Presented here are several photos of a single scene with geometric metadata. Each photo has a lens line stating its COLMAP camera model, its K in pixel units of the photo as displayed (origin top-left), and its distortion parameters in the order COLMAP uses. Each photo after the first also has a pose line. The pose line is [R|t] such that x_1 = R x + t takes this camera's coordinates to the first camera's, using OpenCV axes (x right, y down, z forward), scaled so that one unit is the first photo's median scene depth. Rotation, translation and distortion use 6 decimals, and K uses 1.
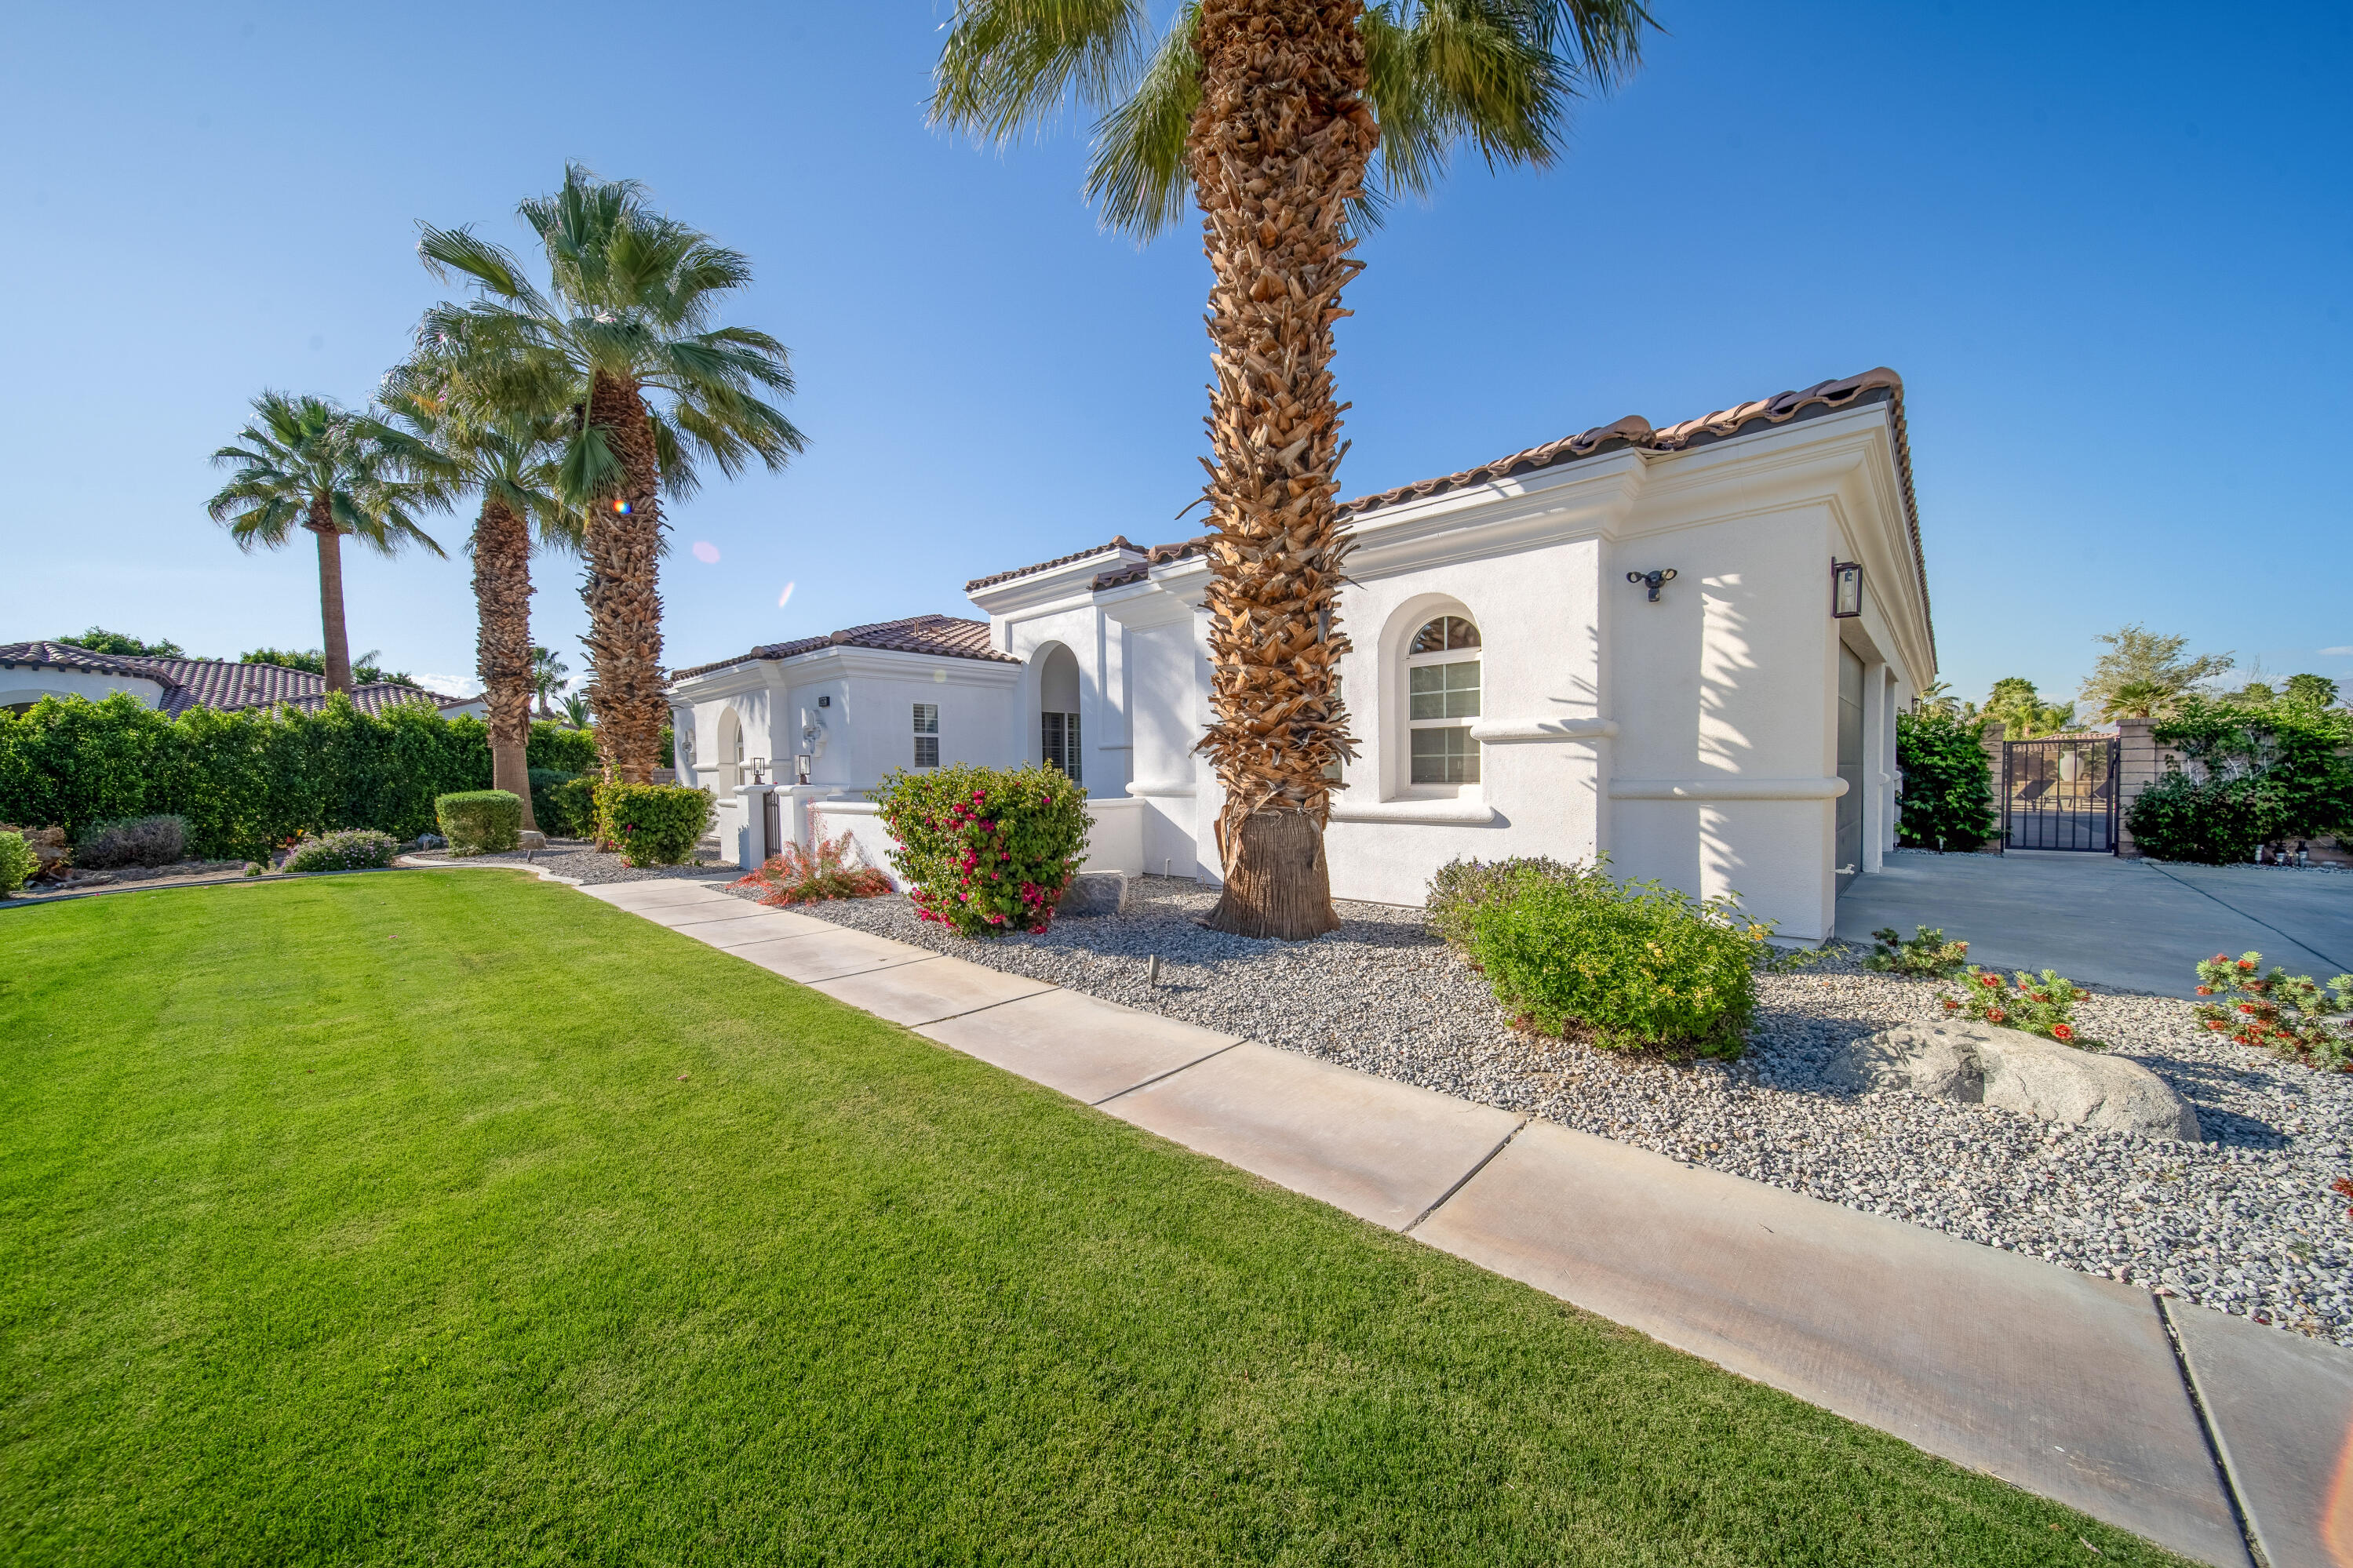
lens RADIAL K [[835.2, 0, 1170.0], [0, 835.2, 802.3], [0, 0, 1]] dist [-0.005264, -0.000307]
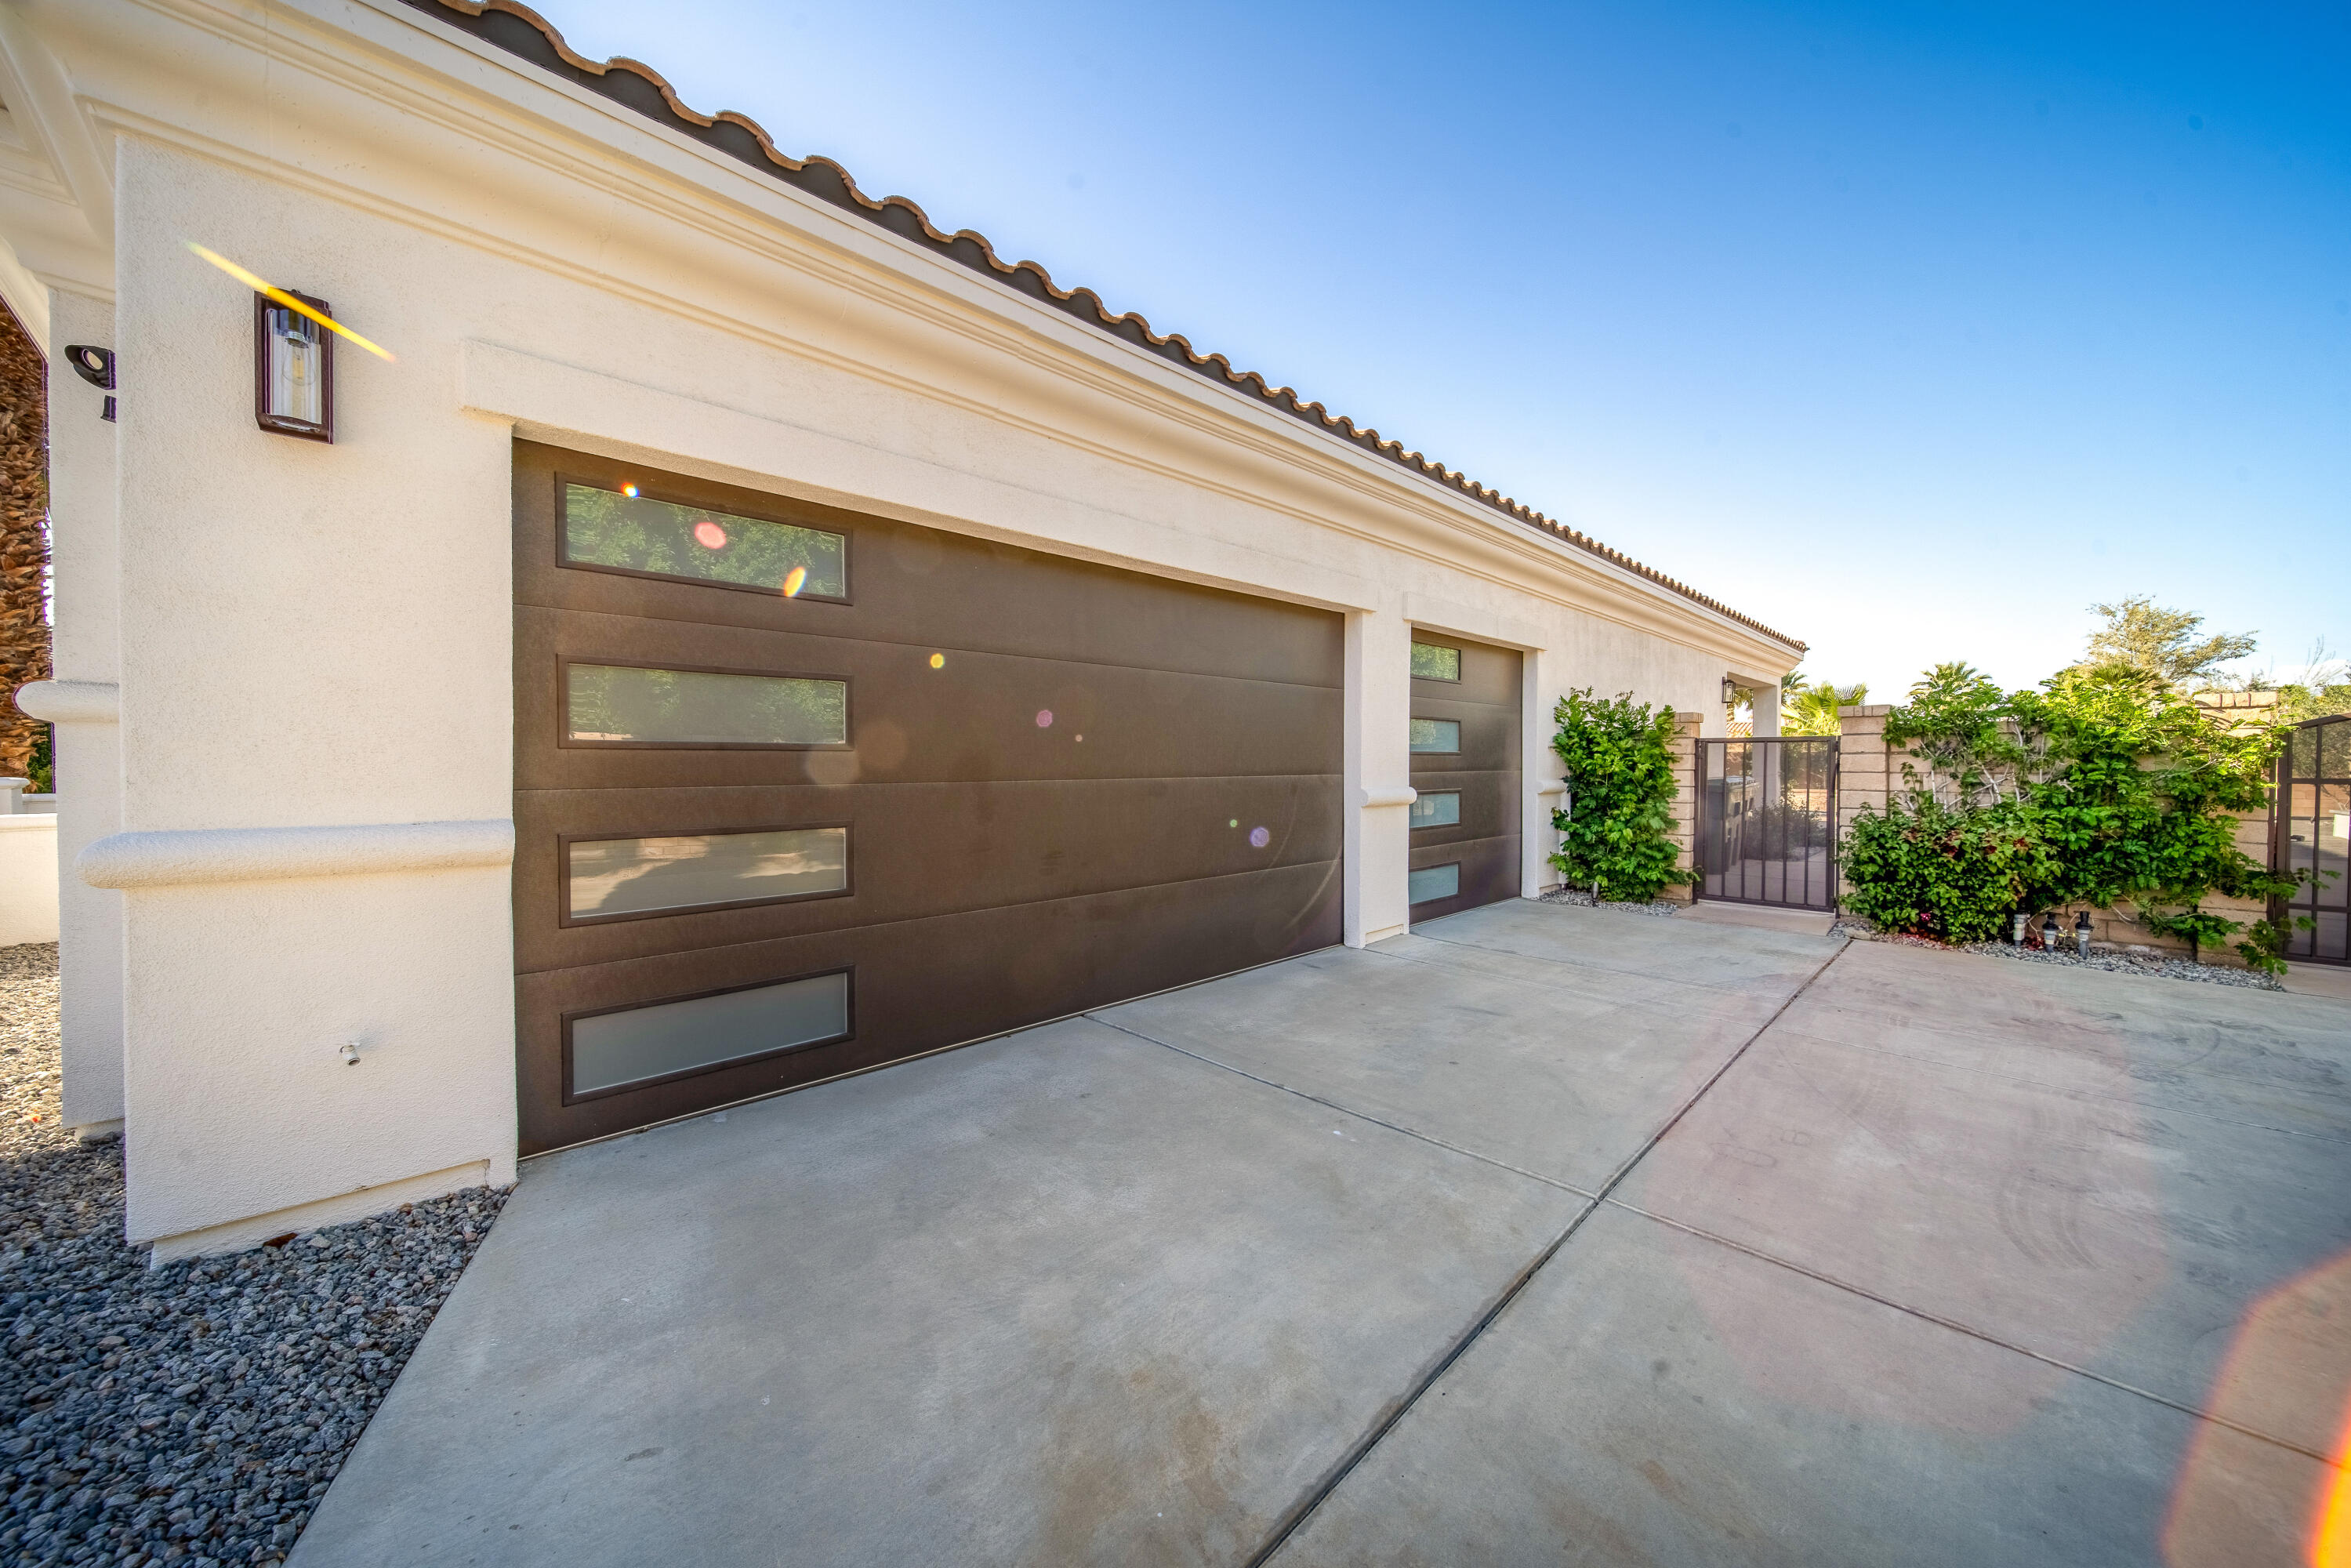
lens RADIAL K [[850.8, 0, 1167.5], [0, 850.8, 776.6], [0, 0, 1]] dist [0.001002, -0.002200]
pose [[0.999179, 0.012403, -0.038564, 0.668948], [-0.012961, 0.999814, -0.014253, -0.030196], [0.038380, 0.014741, 0.999154, 0.330080]]
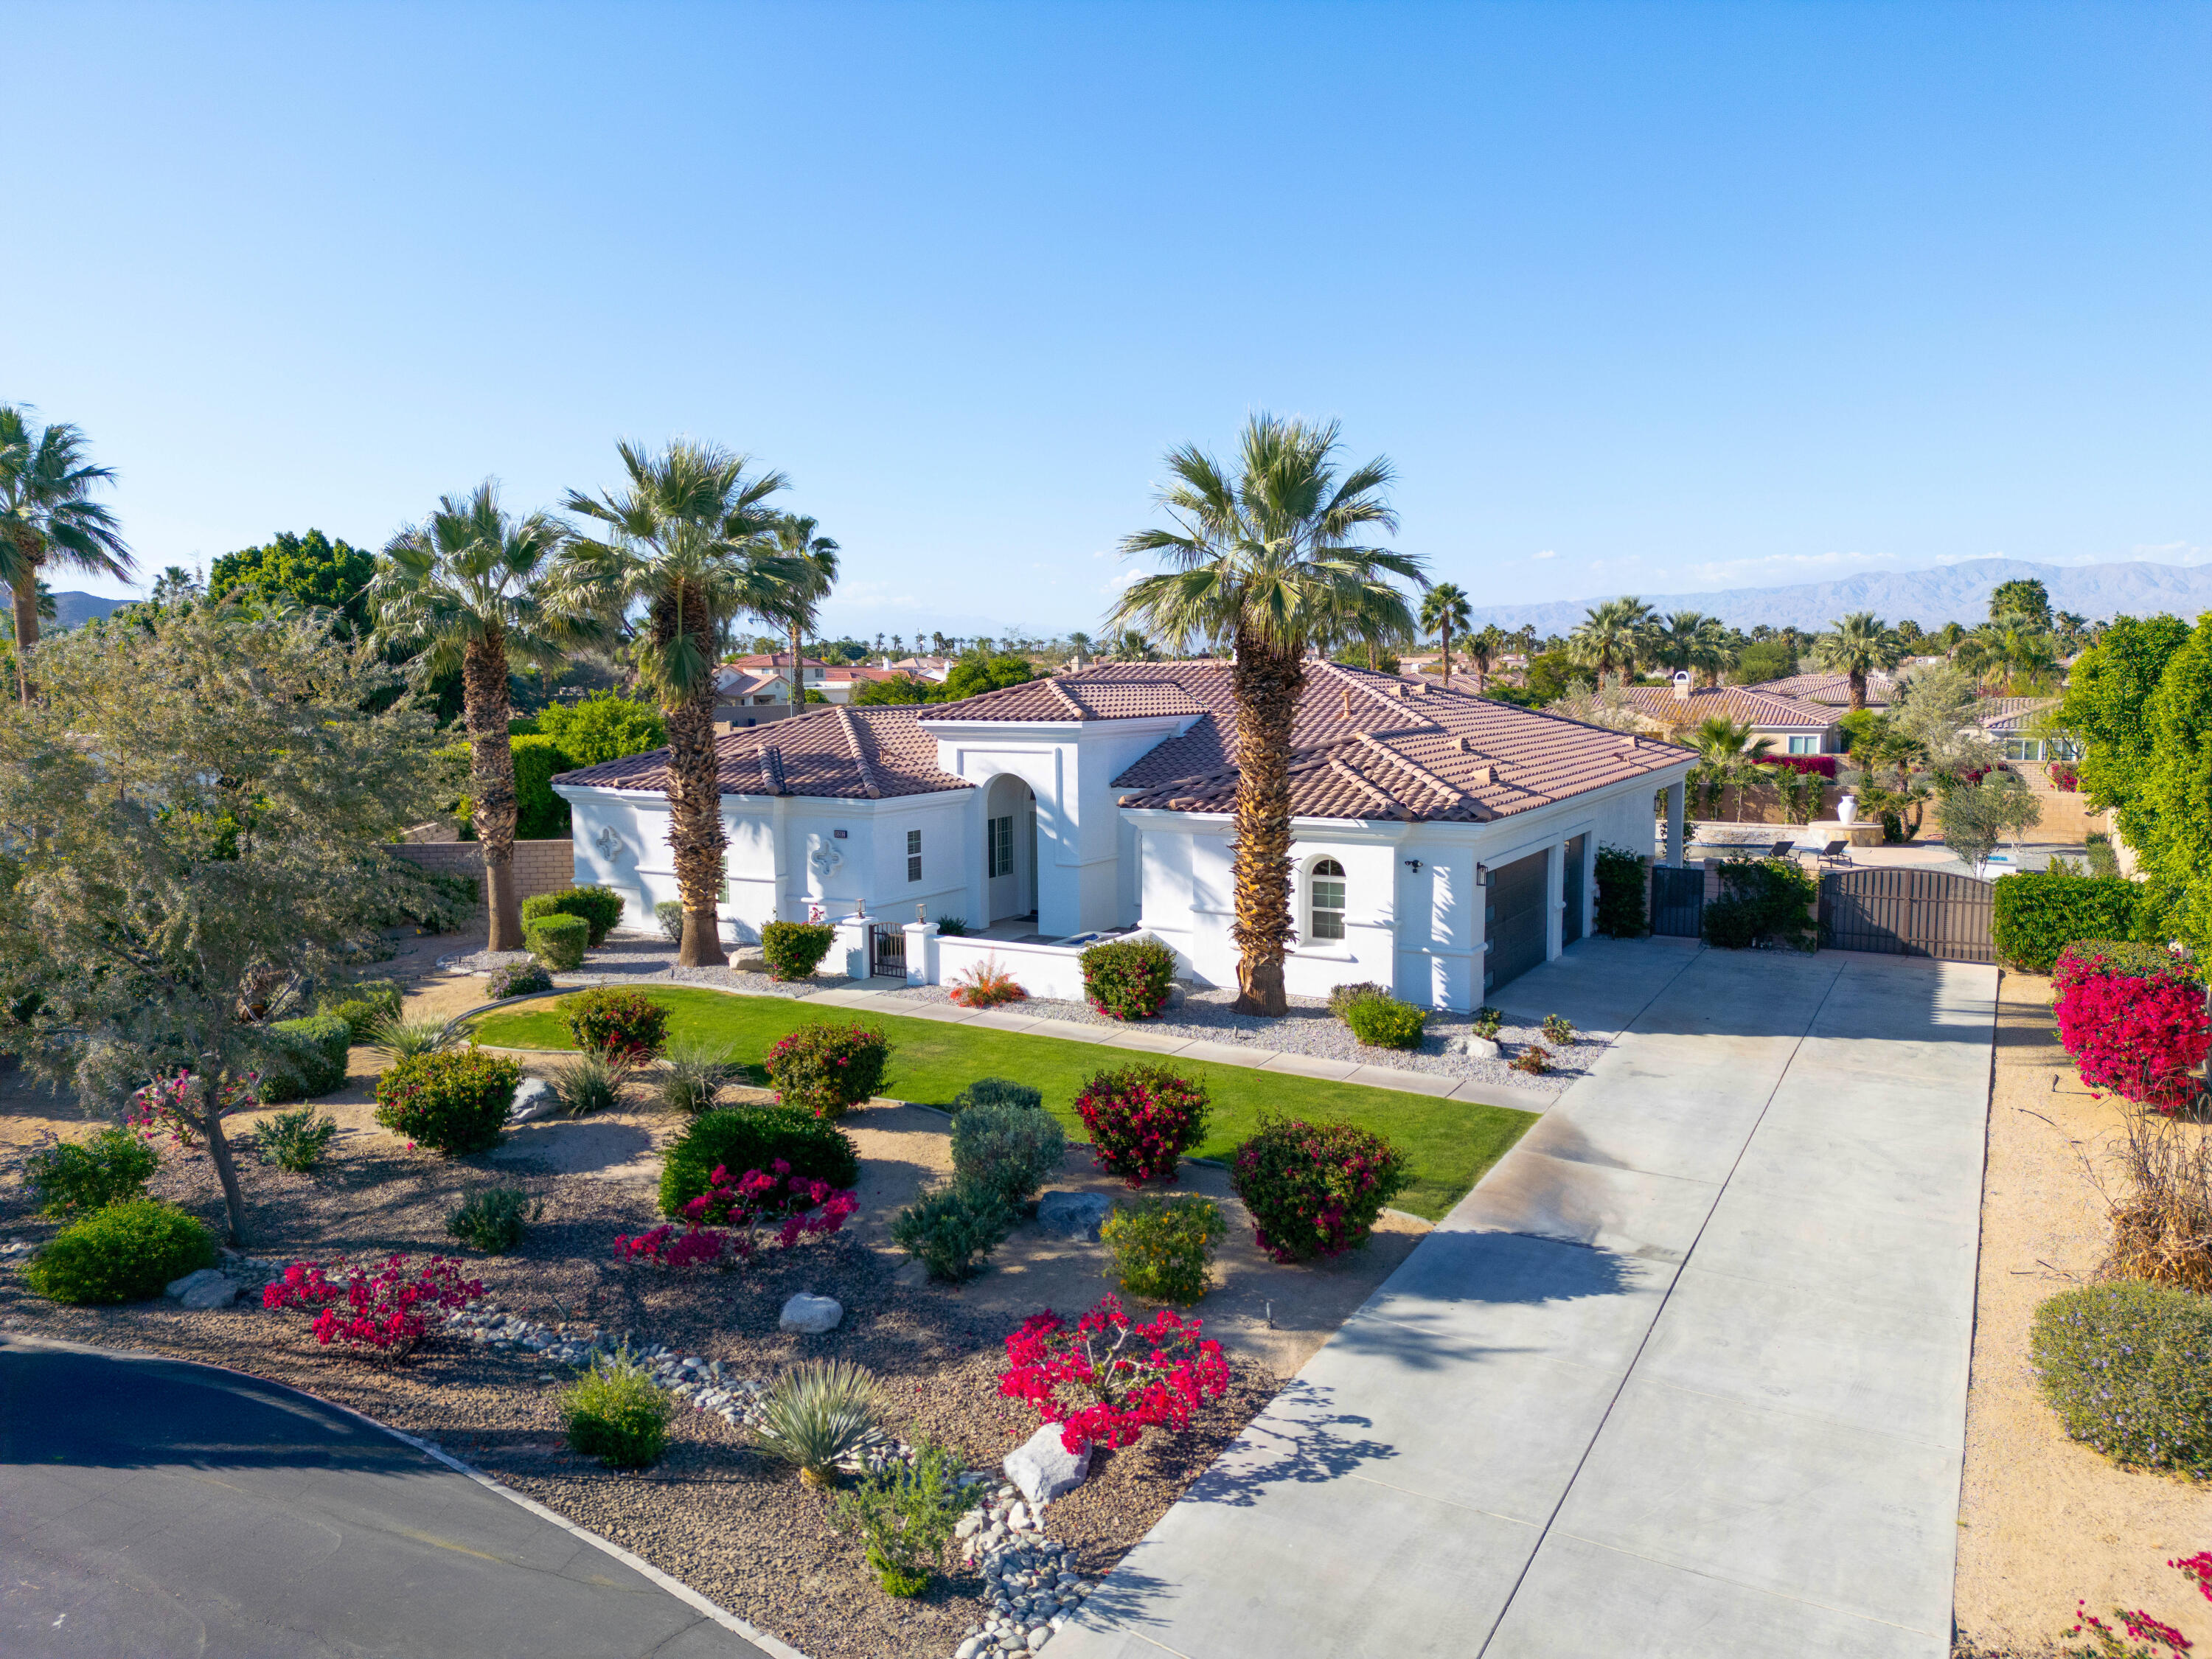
lens RADIAL K [[1553.6, 0, 1105.5], [0, 1553.6, 841.7], [0, 0, 1]] dist [0.075883, -0.002653]
pose [[0.972905, -0.019255, 0.230402, -0.765890], [0.001191, 0.996930, 0.078284, -0.393311], [-0.231202, -0.075888, 0.969942, -1.820926]]
